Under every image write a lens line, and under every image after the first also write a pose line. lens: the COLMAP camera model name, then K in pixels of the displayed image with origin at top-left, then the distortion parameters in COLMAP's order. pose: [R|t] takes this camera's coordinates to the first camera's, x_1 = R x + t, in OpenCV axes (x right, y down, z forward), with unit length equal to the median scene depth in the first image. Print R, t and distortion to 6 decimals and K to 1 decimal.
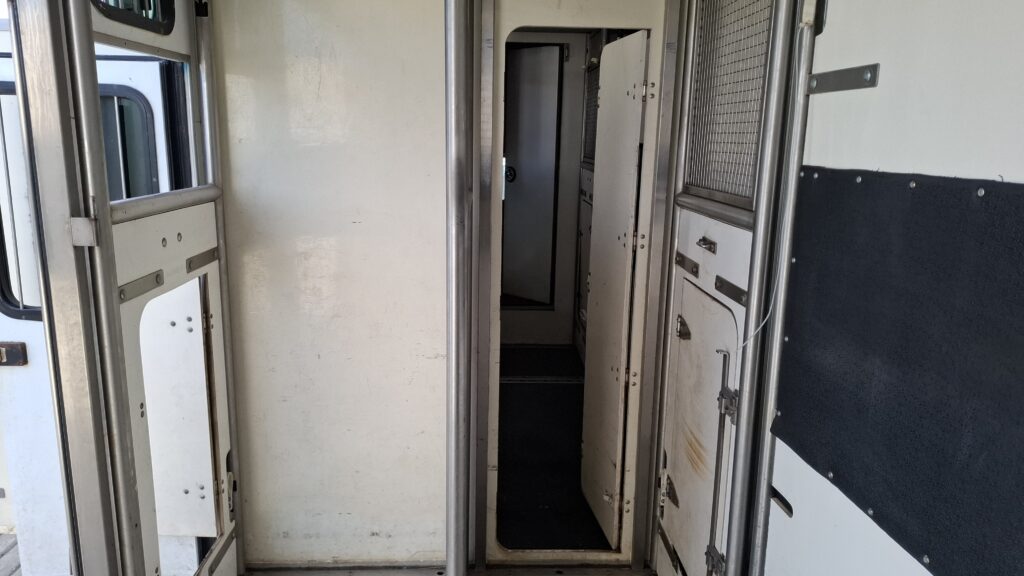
lens RADIAL K [[721.8, 0, 510.5], [0, 721.8, 287.1], [0, 0, 1]] dist [0.072039, -0.077485]
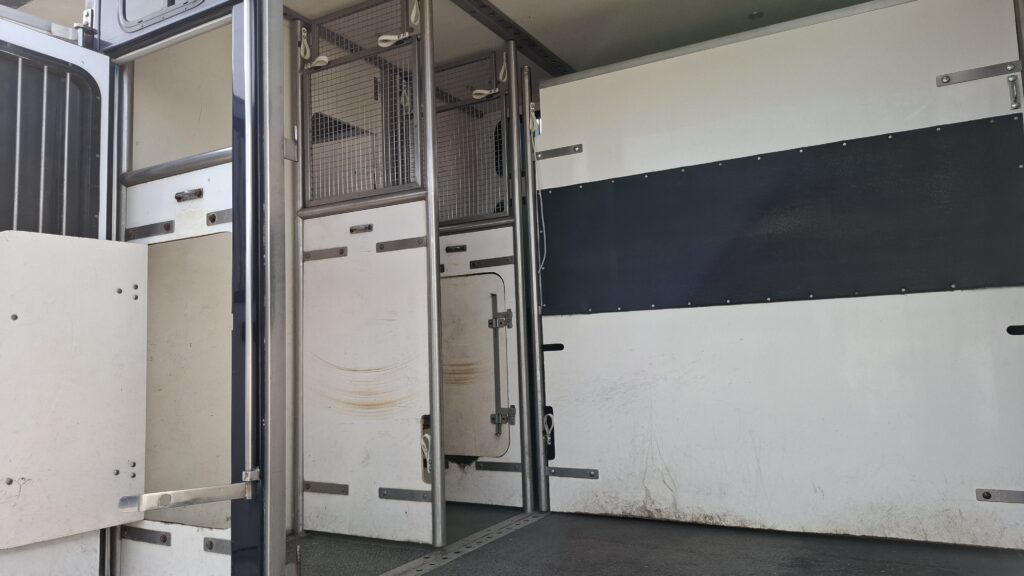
lens RADIAL K [[721.8, 0, 510.1], [0, 721.8, 289.5], [0, 0, 1]] dist [0.072039, -0.077485]
pose [[0.526504, 0.037037, 0.849365, -1.336810], [0.207913, 0.963106, -0.170878, 0.430785], [-0.824357, 0.266562, 0.499379, 0.052632]]
